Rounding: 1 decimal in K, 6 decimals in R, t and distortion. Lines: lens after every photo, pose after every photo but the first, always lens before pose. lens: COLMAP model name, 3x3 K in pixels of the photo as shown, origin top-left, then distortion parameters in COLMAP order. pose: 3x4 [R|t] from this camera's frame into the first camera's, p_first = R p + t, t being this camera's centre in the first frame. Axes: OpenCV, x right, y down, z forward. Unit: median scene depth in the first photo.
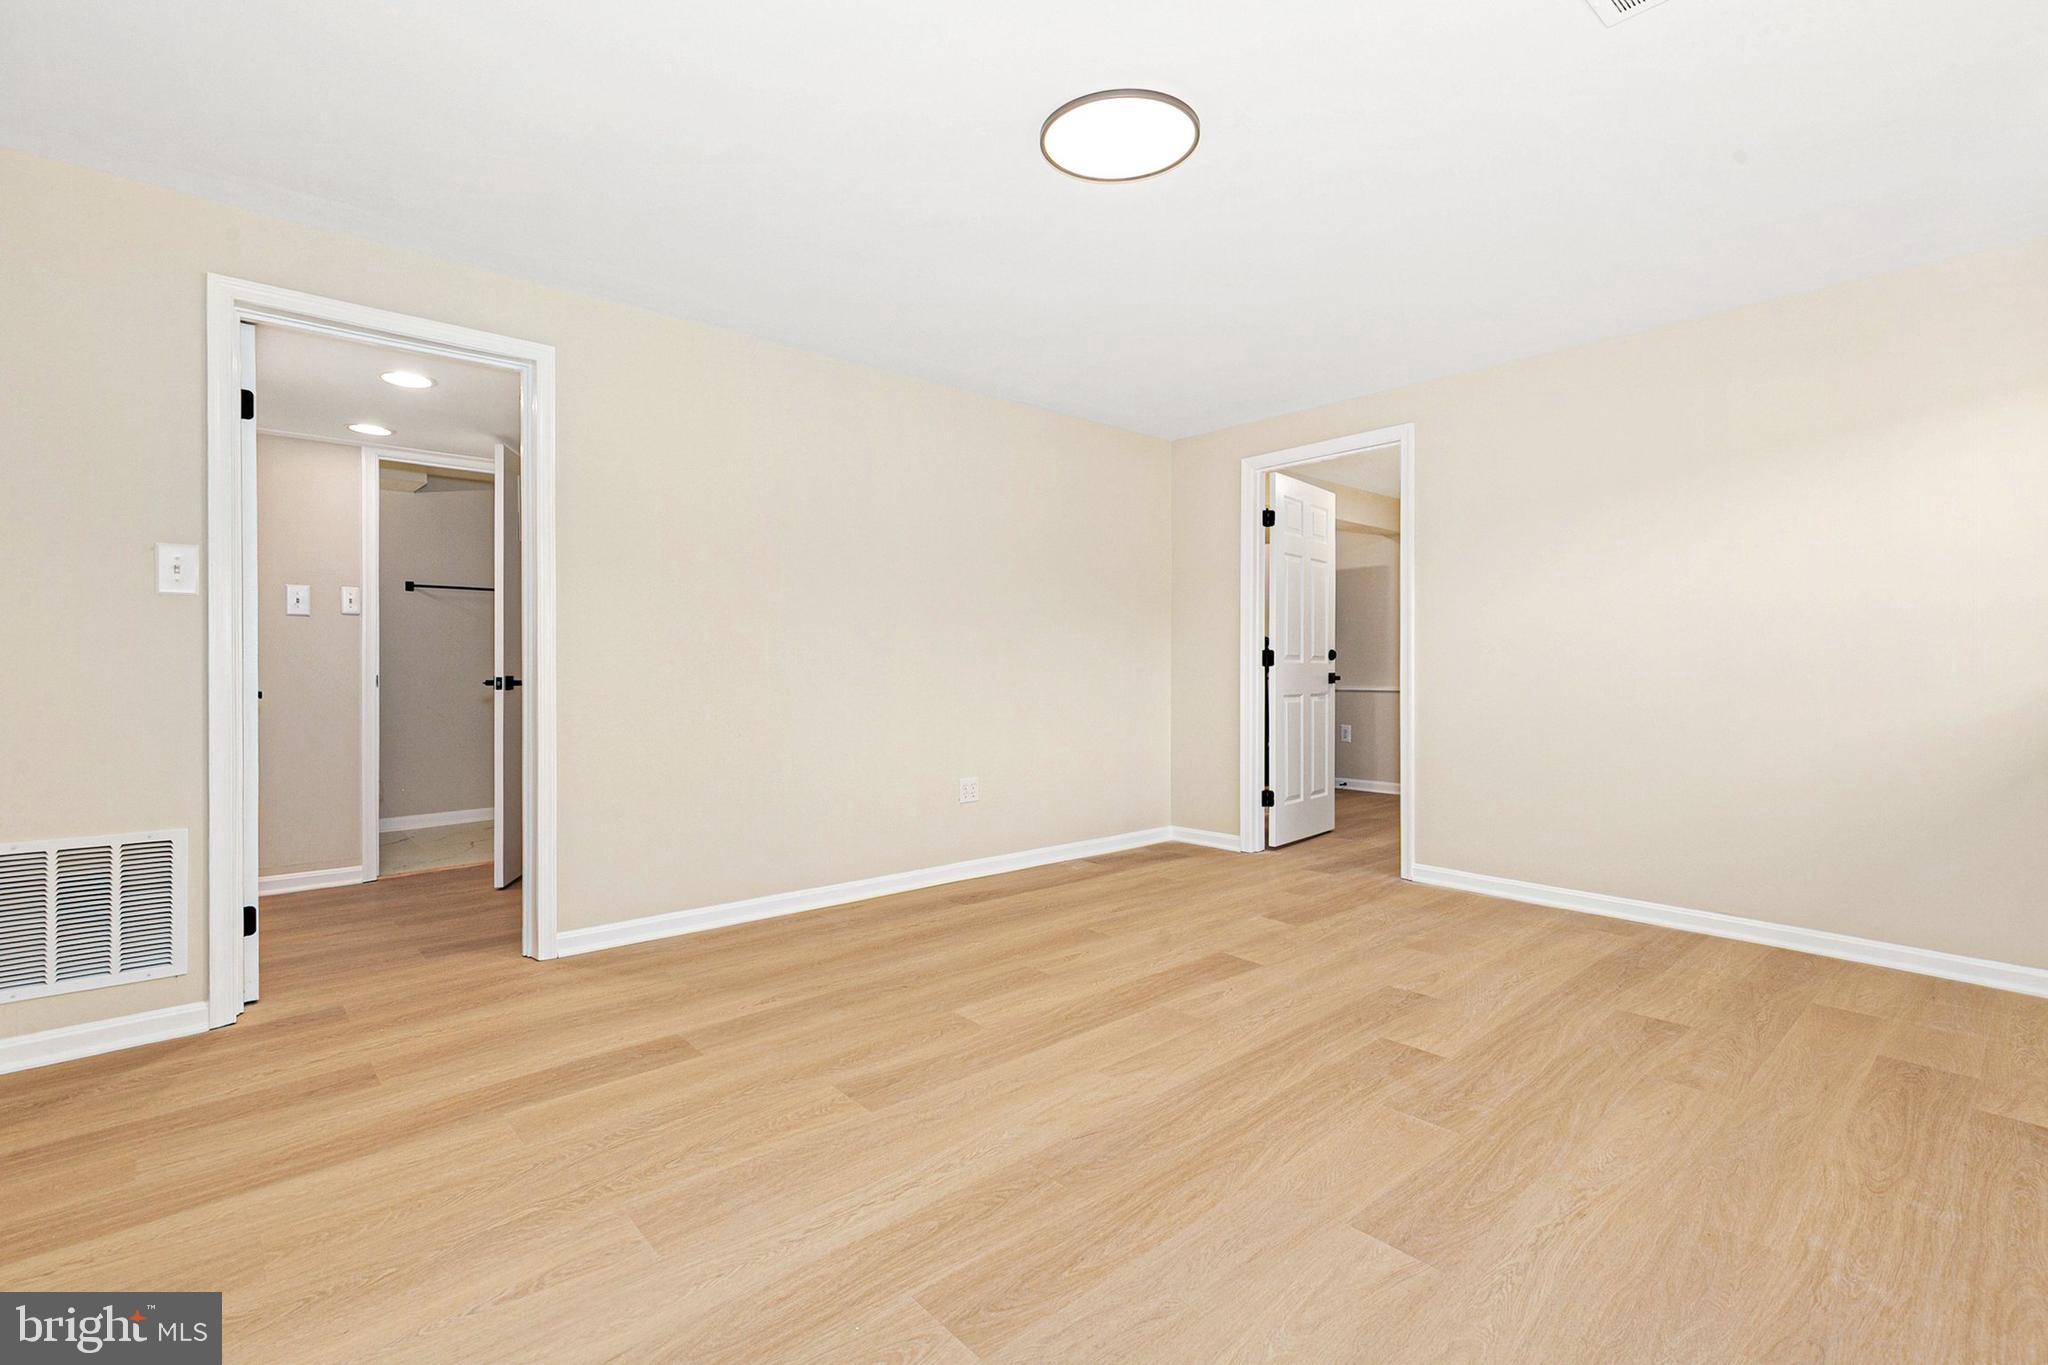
lens RADIAL K [[919.8, 0, 1024.0], [0, 919.8, 682.5], [0, 0, 1]] dist [0.001382, 0.000186]
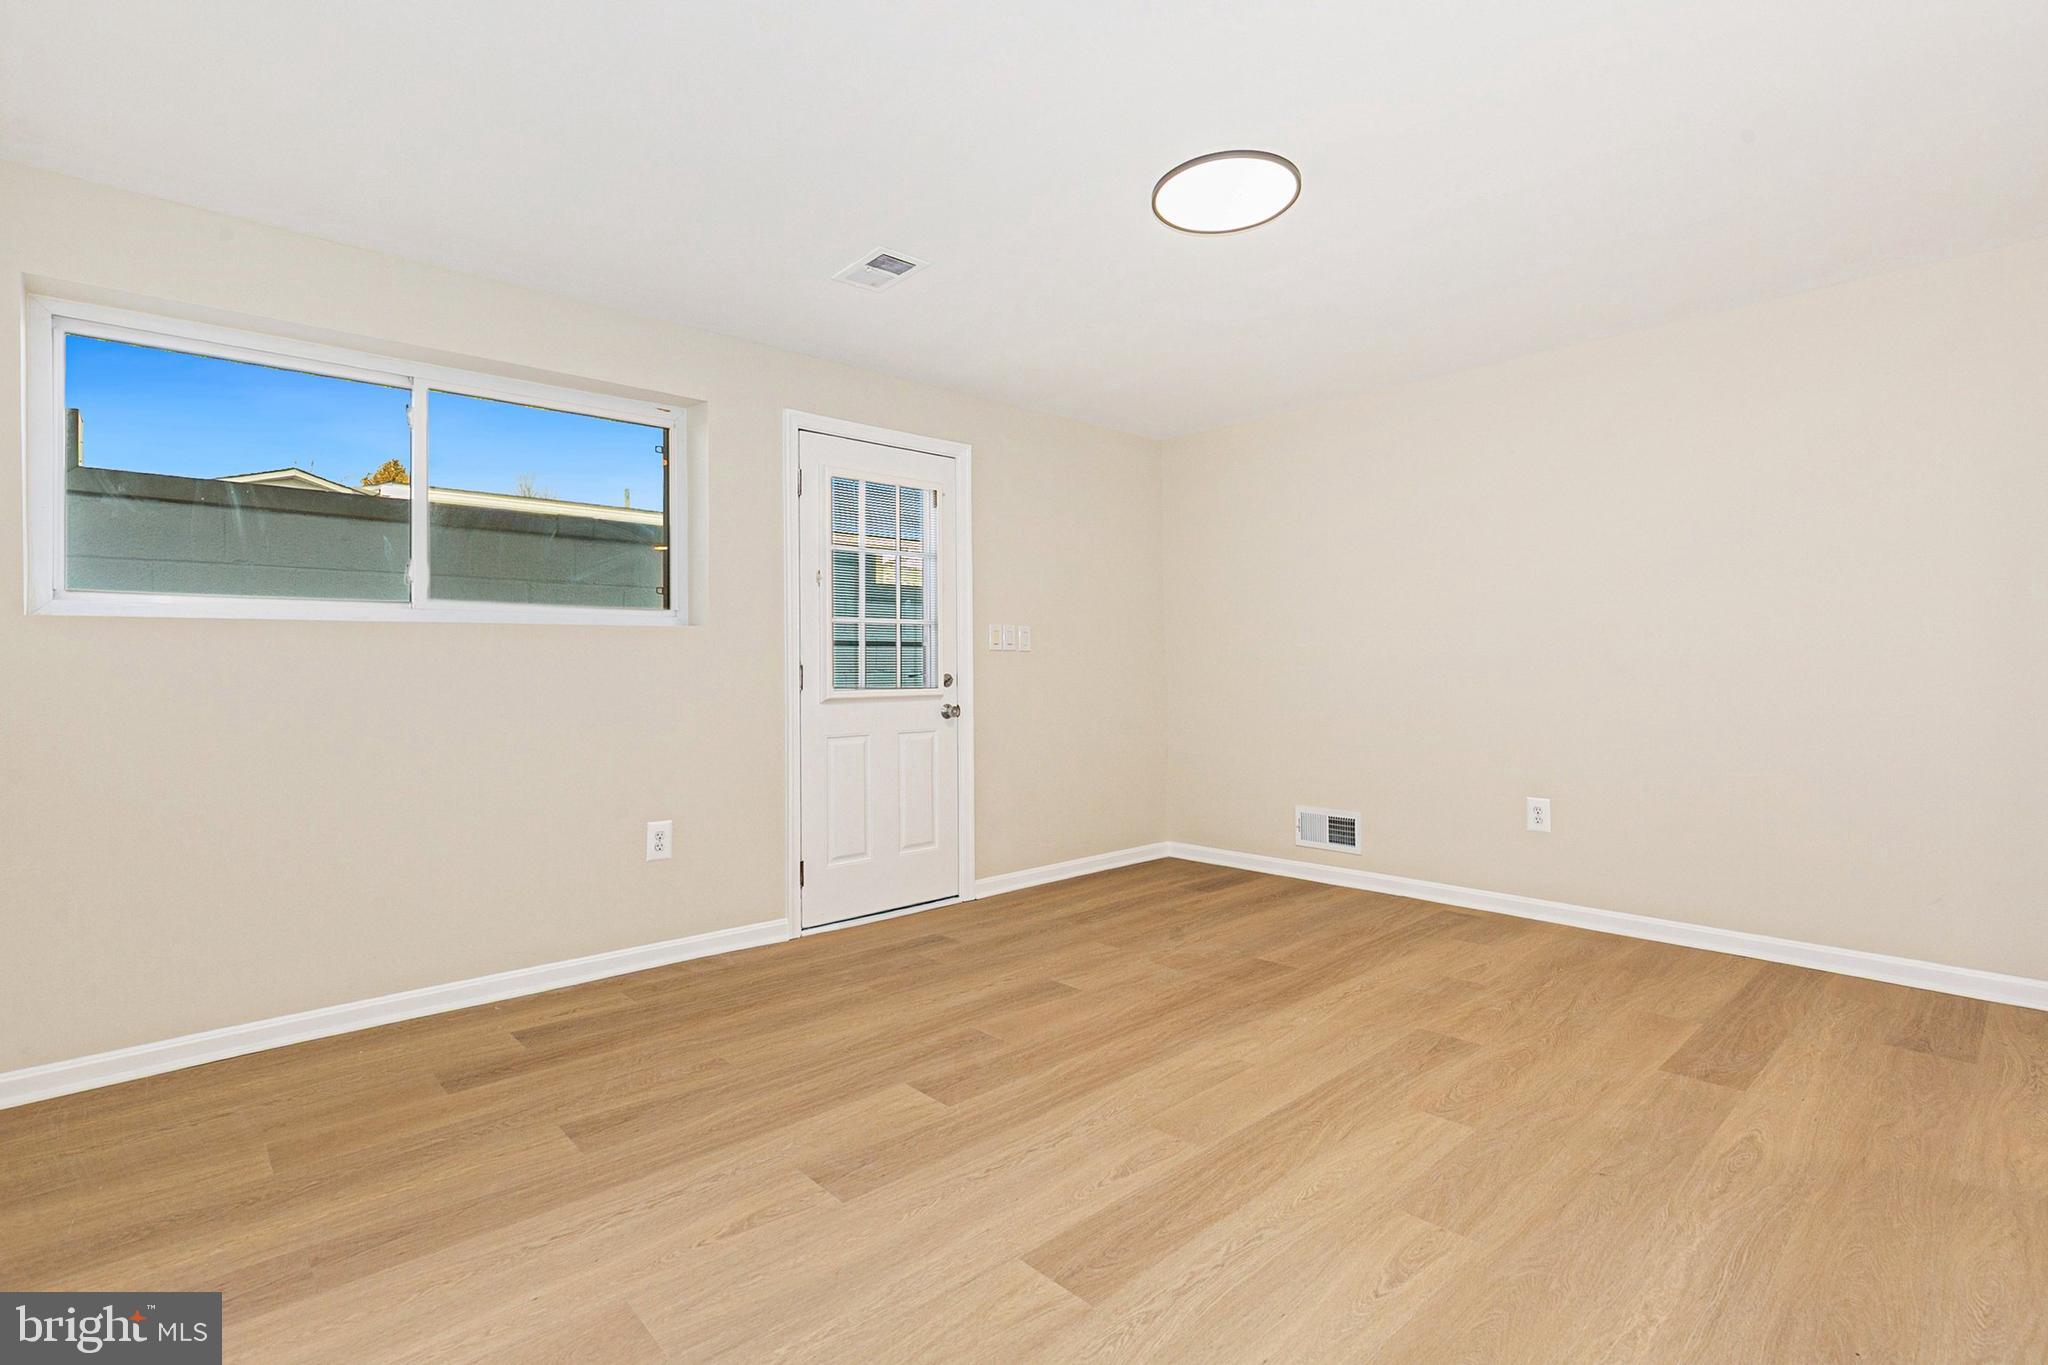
lens RADIAL K [[956.3, 0, 1023.9], [0, 956.3, 651.2], [0, 0, 1]] dist [0.004340, 0.000193]
pose [[-0.999879, 0.008382, -0.013082, 0.330223], [0.008473, 0.999940, -0.006919, -0.041983], [0.013023, -0.007029, -0.999890, 1.944678]]
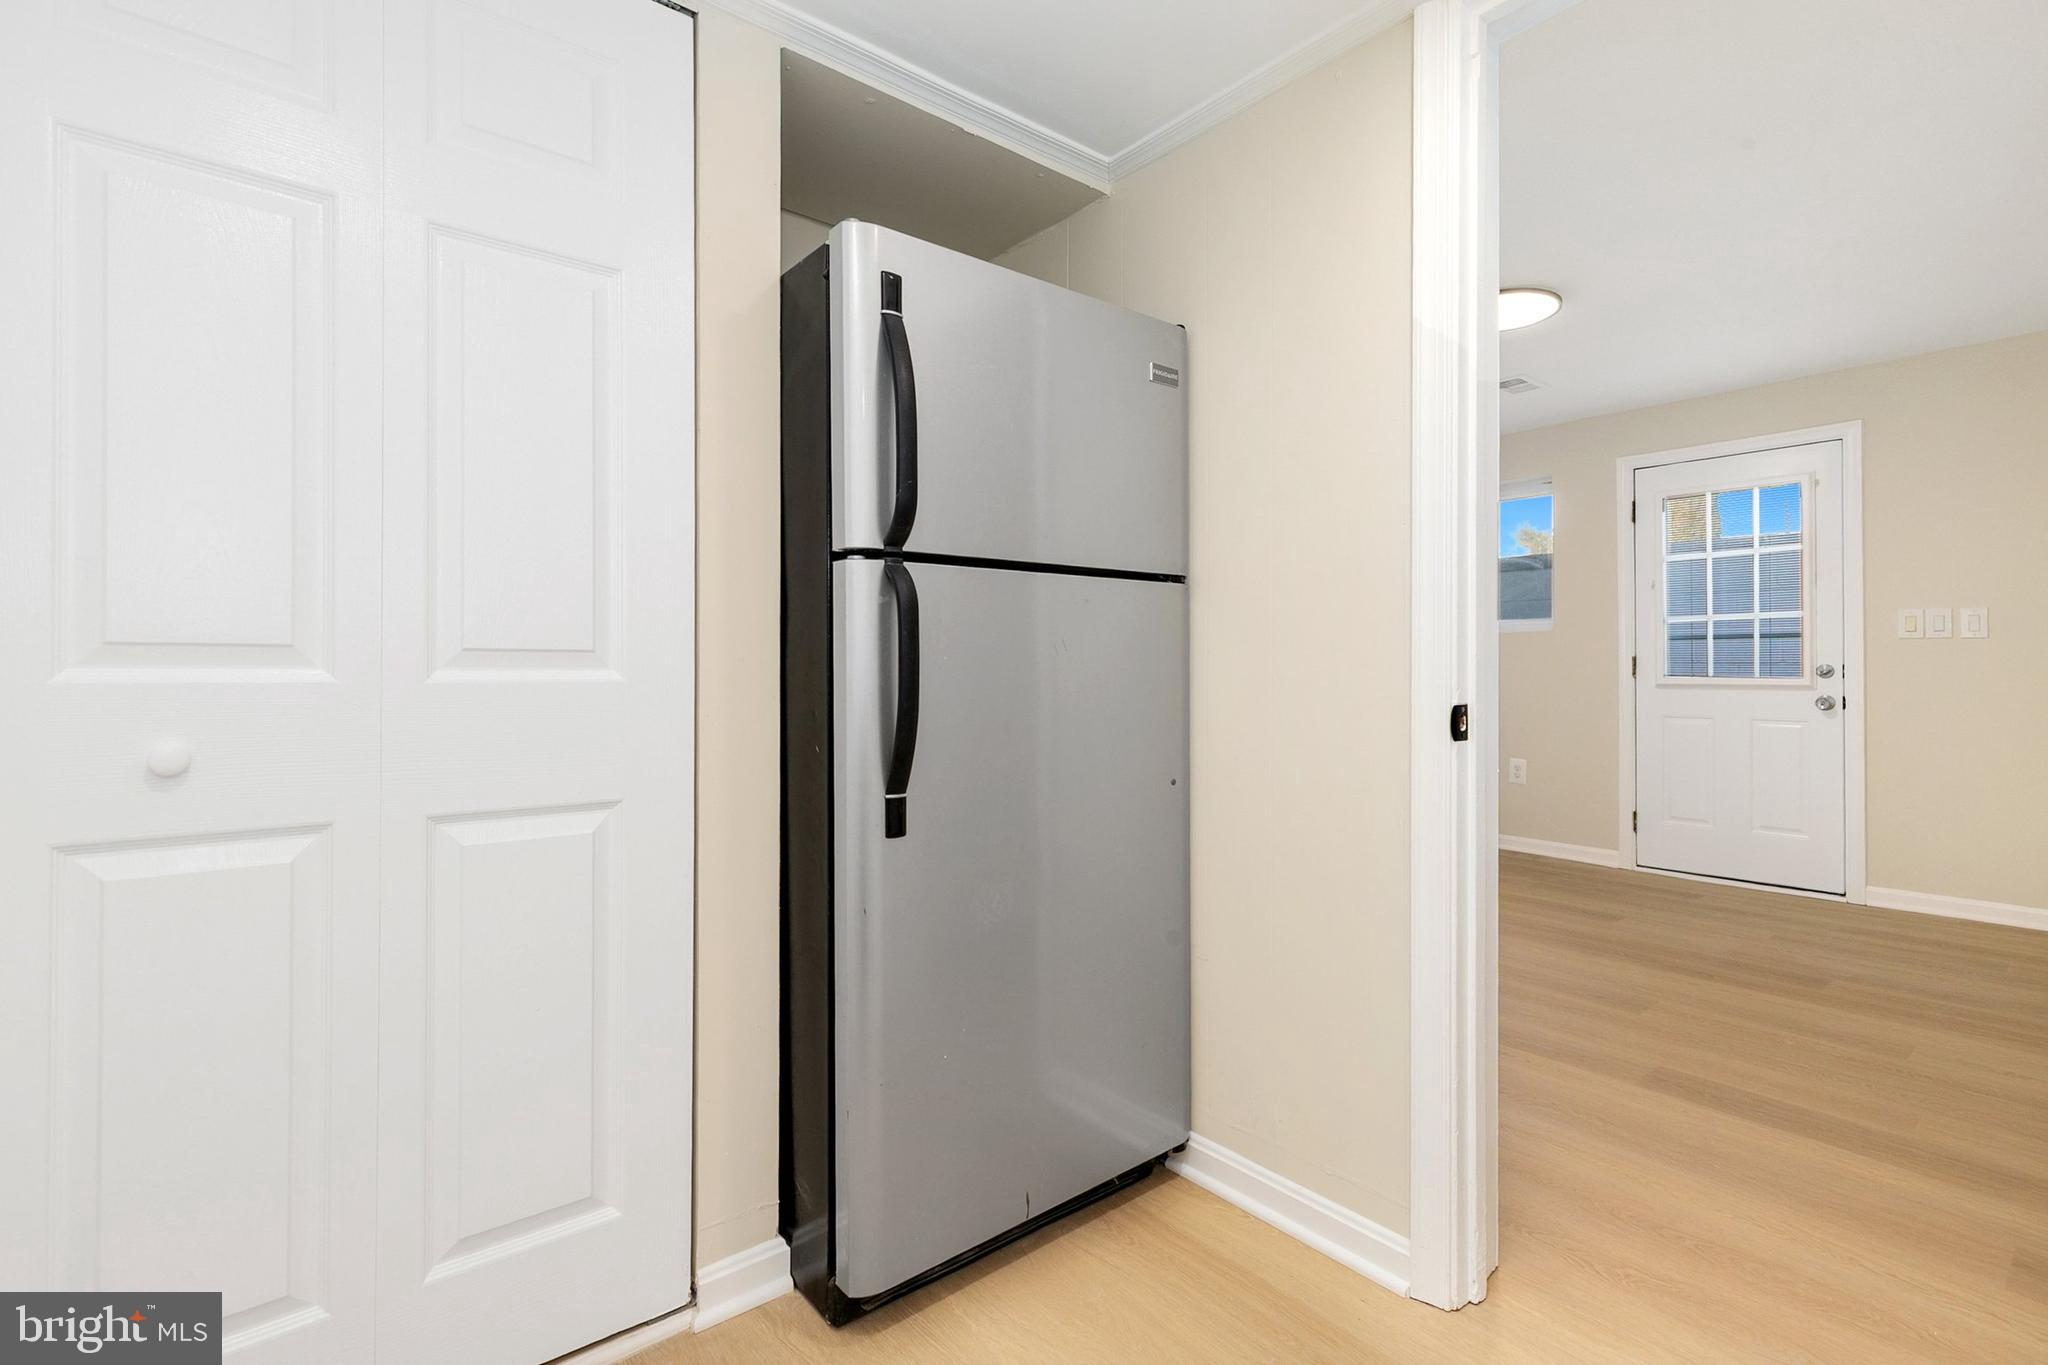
lens RADIAL K [[936.2, 0, 1021.7], [0, 936.2, 671.9], [0, 0, 1]] dist [0.017799, 0.000271]
pose [[0.041101, -0.003945, 0.999147, -1.331005], [0.015315, 0.999877, 0.003318, -0.028747], [-0.999038, 0.015166, 0.041157, 1.566564]]
